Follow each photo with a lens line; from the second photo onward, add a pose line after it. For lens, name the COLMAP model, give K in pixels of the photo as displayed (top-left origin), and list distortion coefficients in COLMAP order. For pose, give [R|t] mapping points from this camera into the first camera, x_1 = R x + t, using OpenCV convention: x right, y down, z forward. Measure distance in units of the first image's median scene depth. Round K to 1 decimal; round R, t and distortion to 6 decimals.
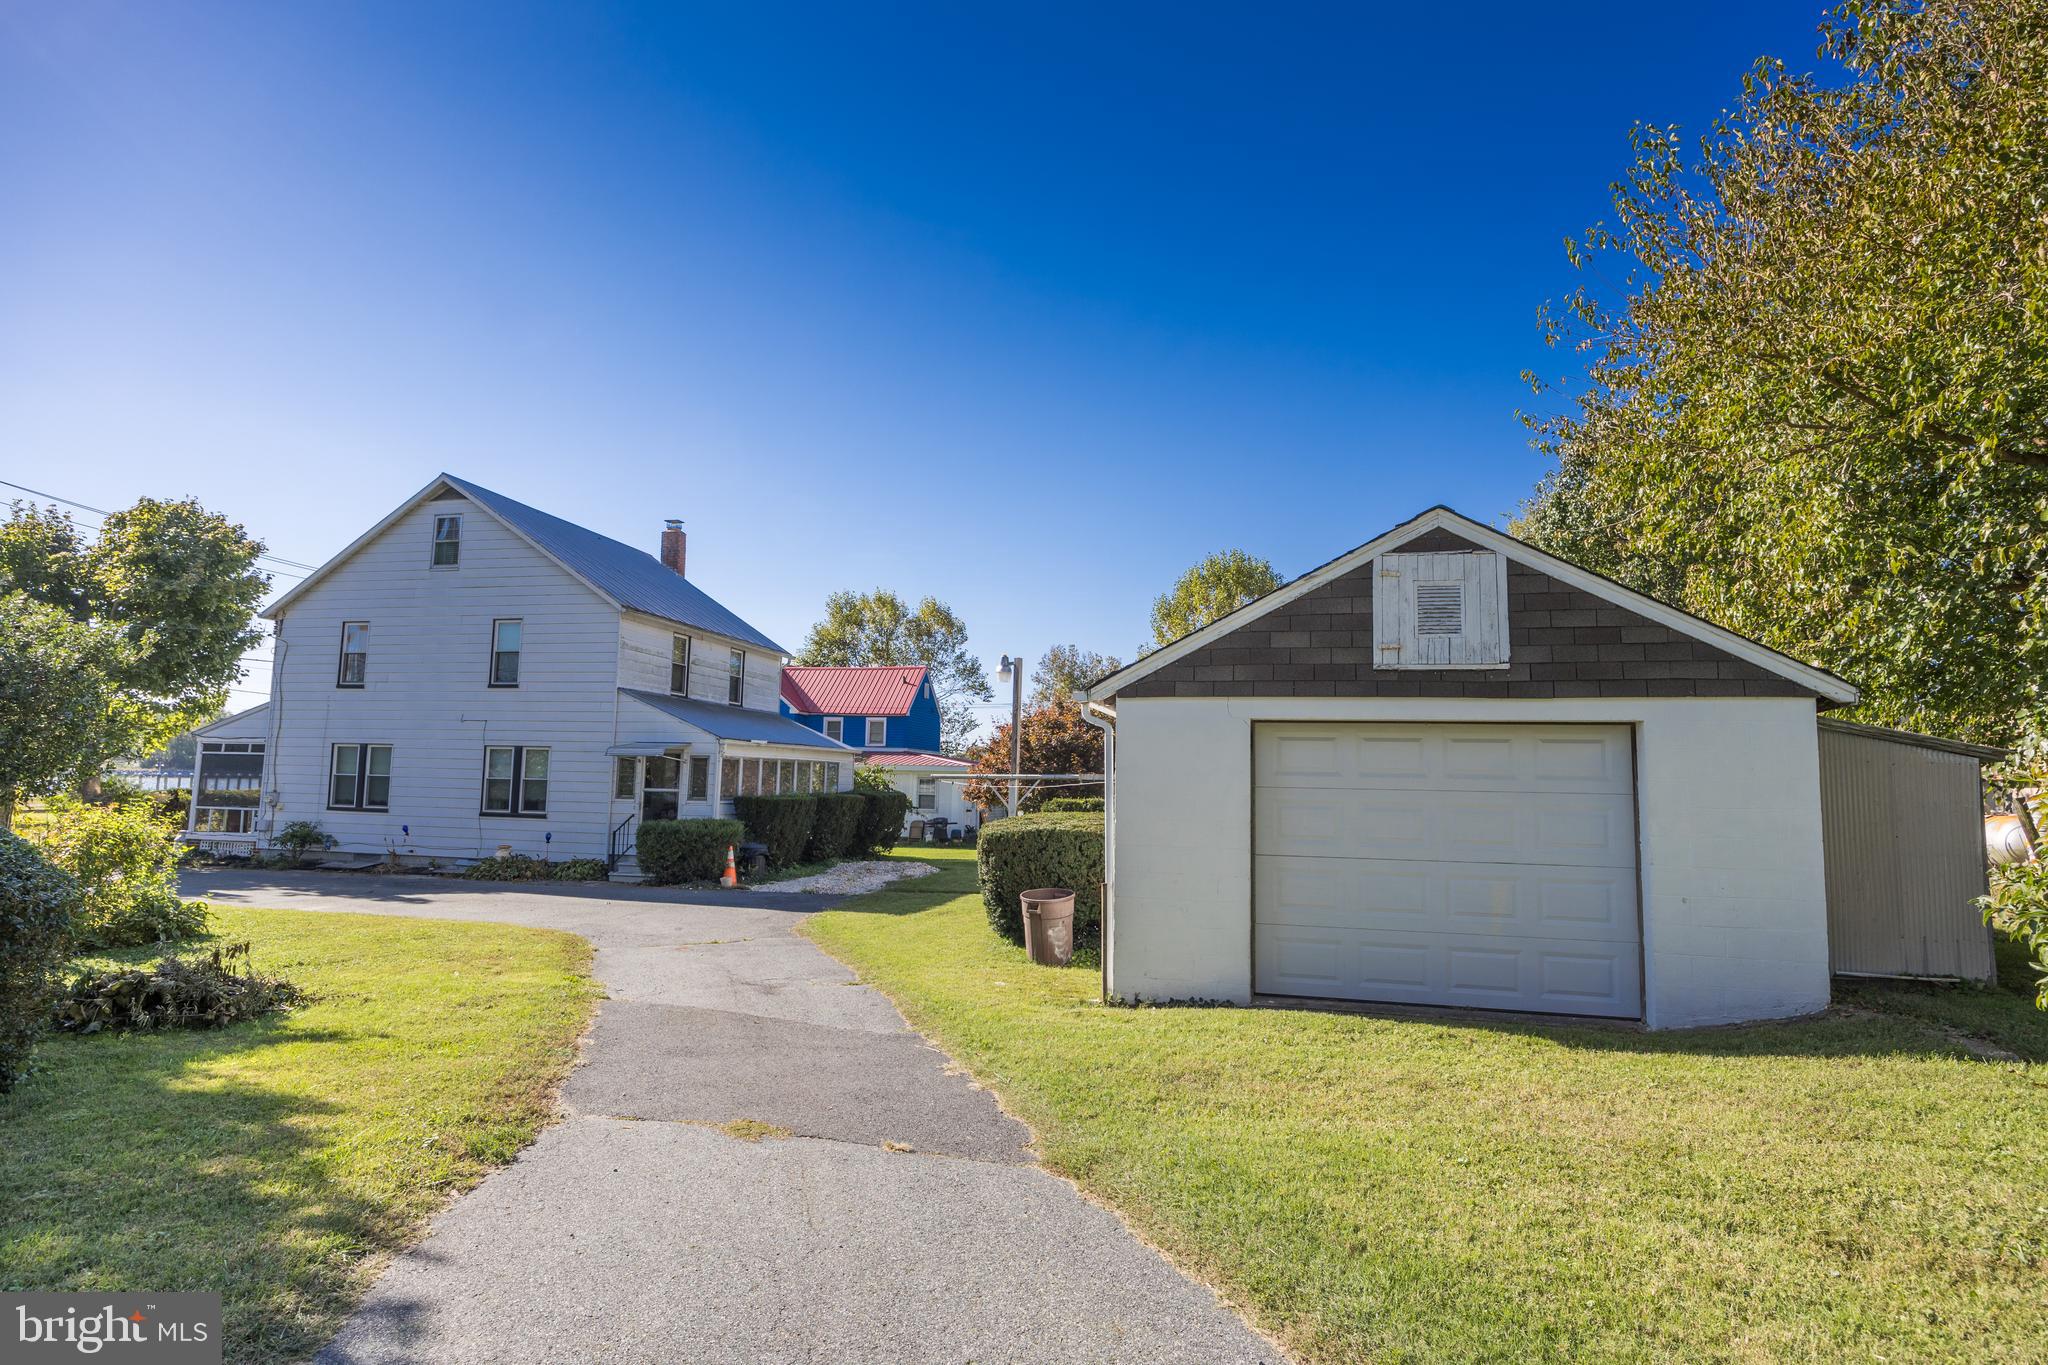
lens RADIAL K [[1057.6, 0, 1024.0], [0, 1057.6, 682.5], [0, 0, 1]] dist [0.001338, -0.000049]
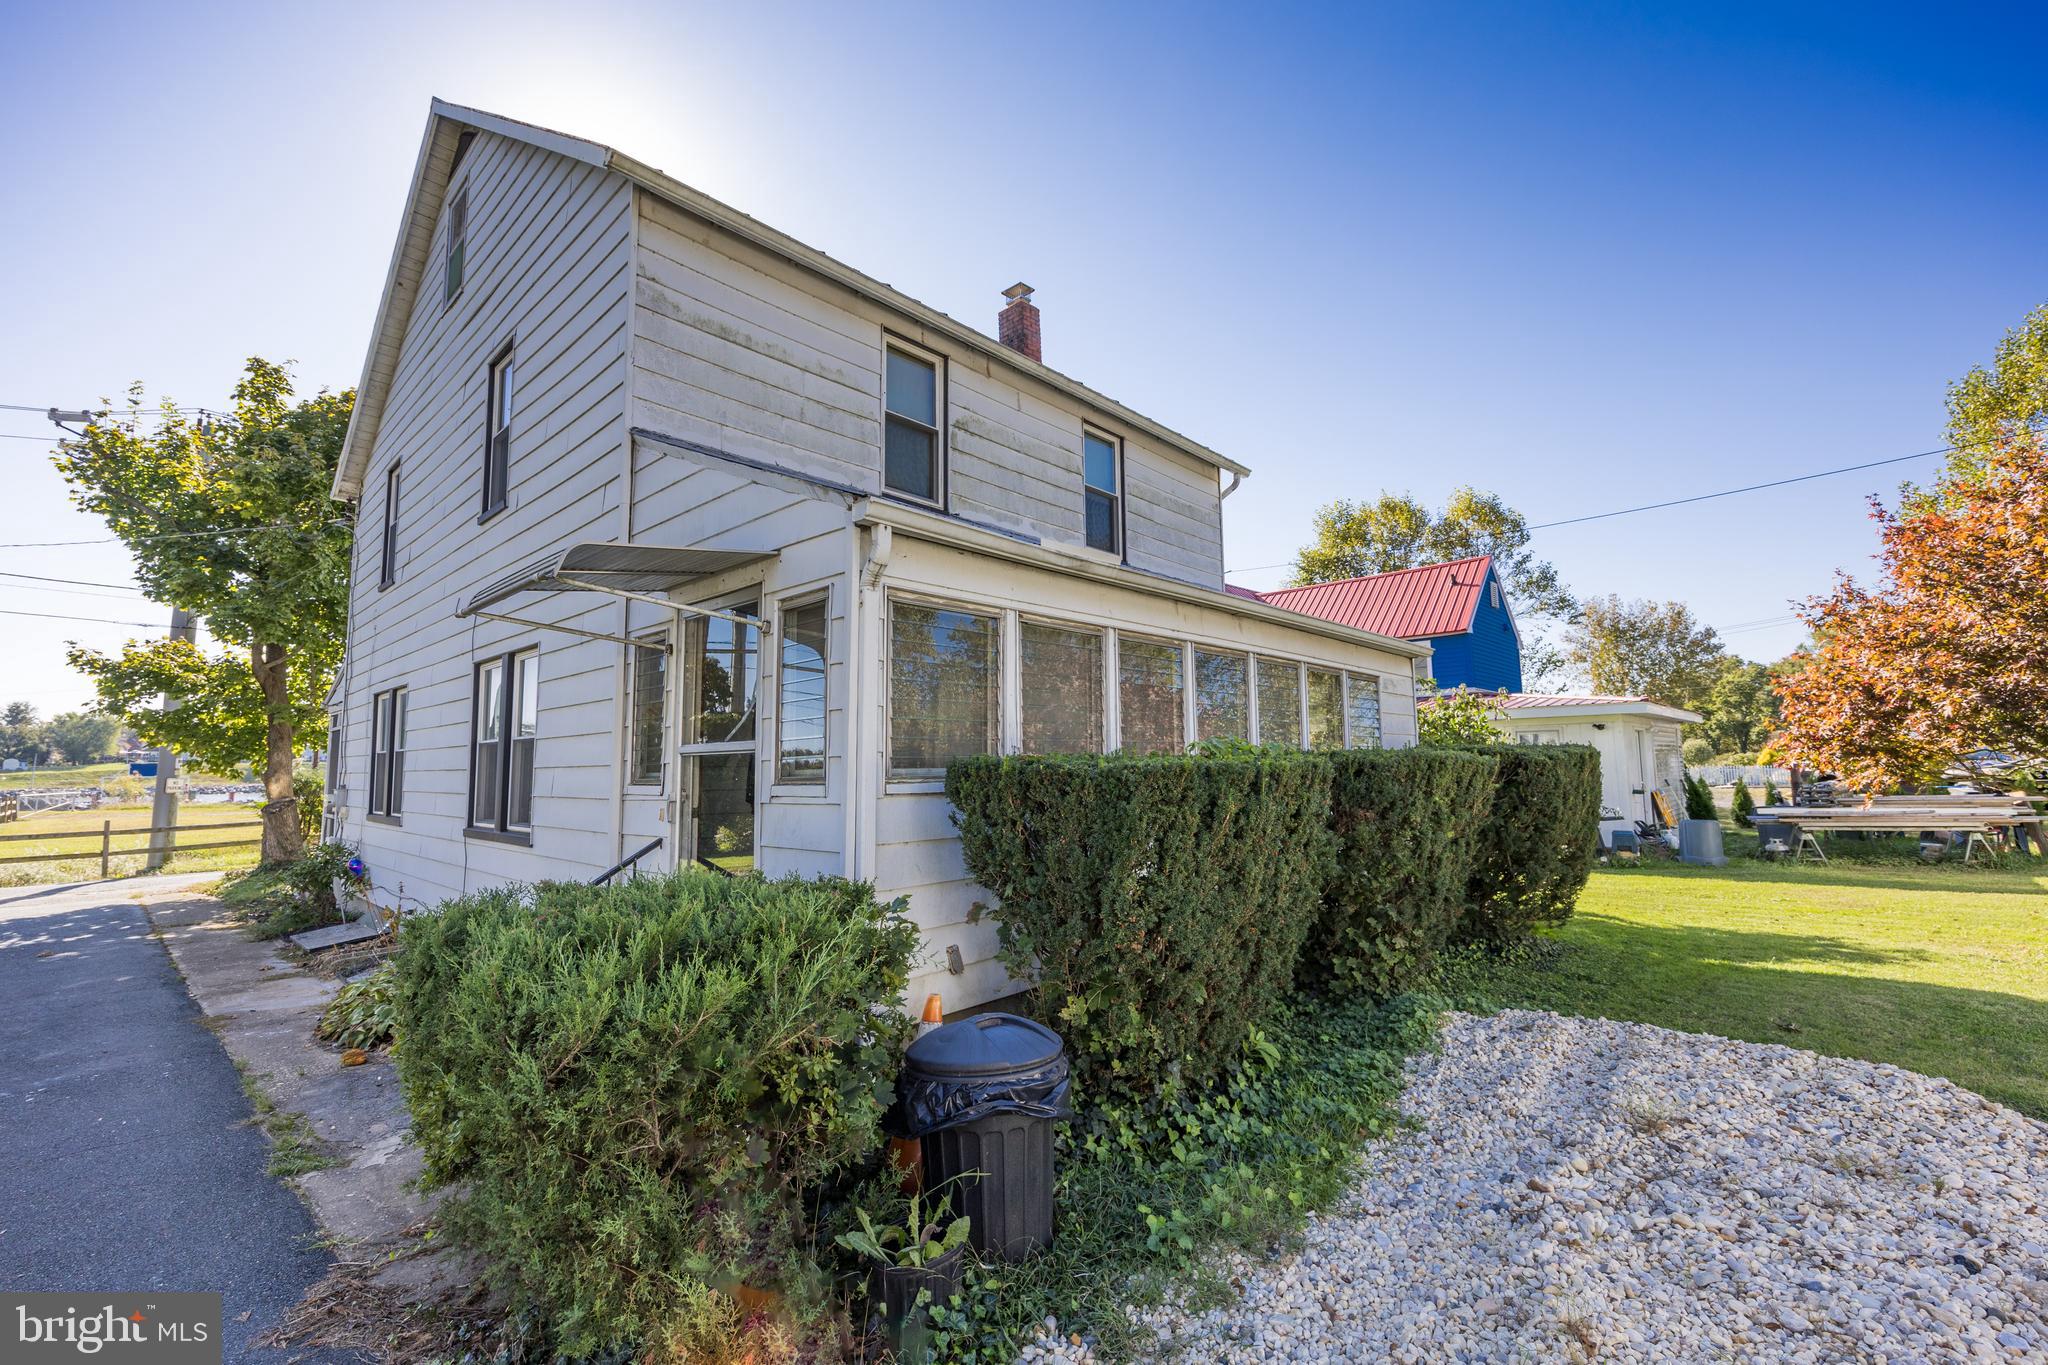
lens RADIAL K [[870.5, 0, 1024.0], [0, 870.5, 682.5], [0, 0, 1]] dist [0.000560, 0.000023]
pose [[0.867183, -0.086117, -0.490487, -0.157322], [0.082882, 0.996156, -0.028363, 0.091037], [0.491044, -0.016057, 0.870987, 0.789883]]
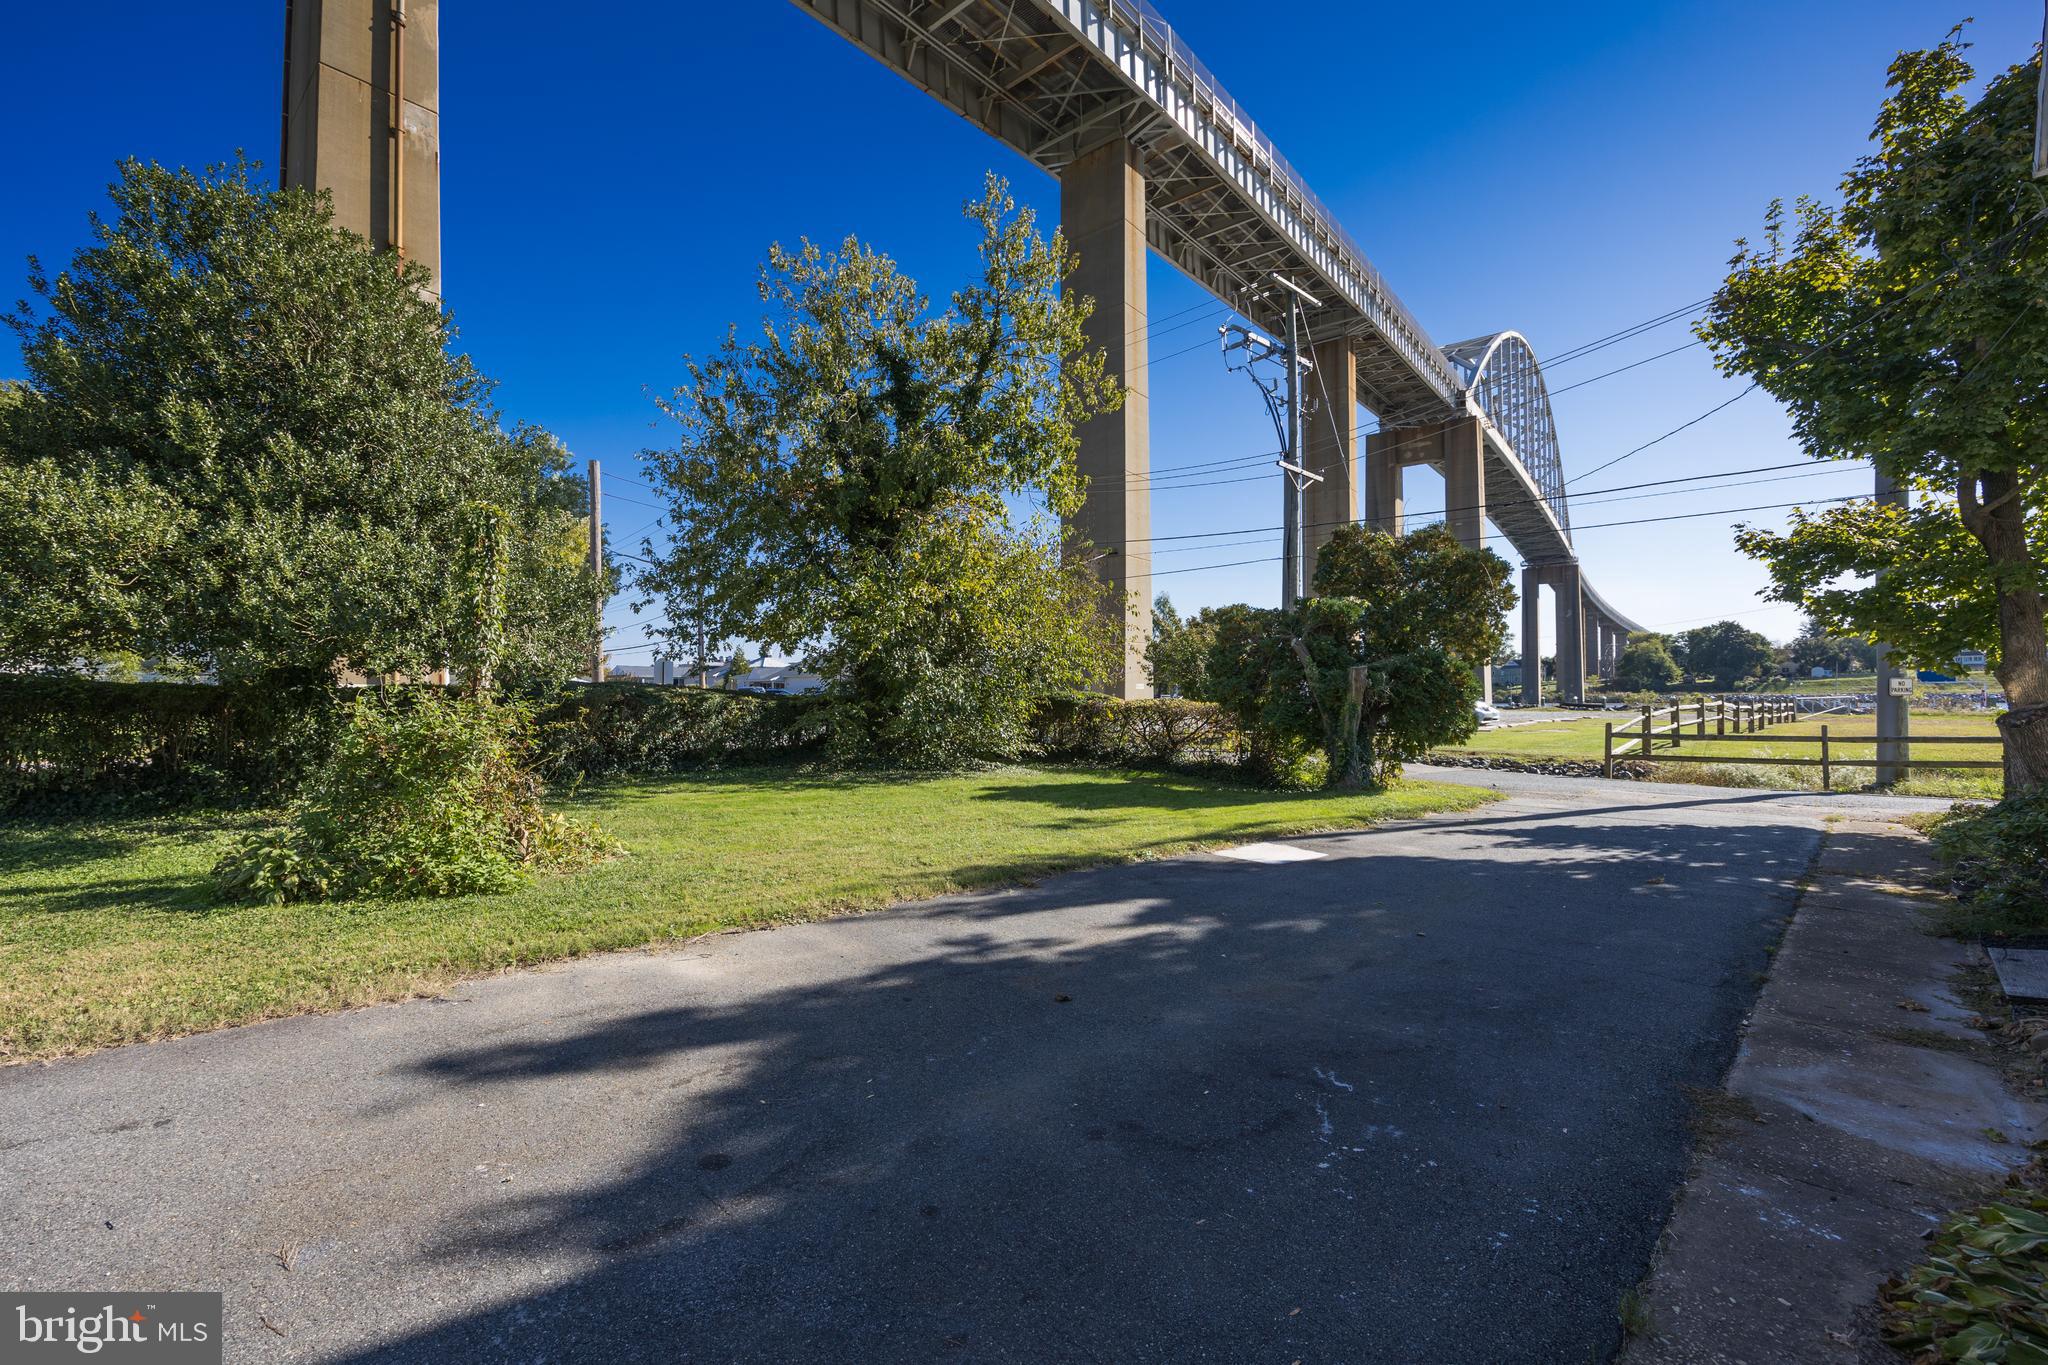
lens RADIAL K [[832.5, 0, 1024.0], [0, 832.5, 682.5], [0, 0, 1]] dist [-0.001135, -0.000214]
pose [[-0.550548, -0.034599, -0.834086, -0.246243], [0.072625, 0.993368, -0.089143, 0.096316], [0.831638, -0.109653, -0.544384, 0.837752]]
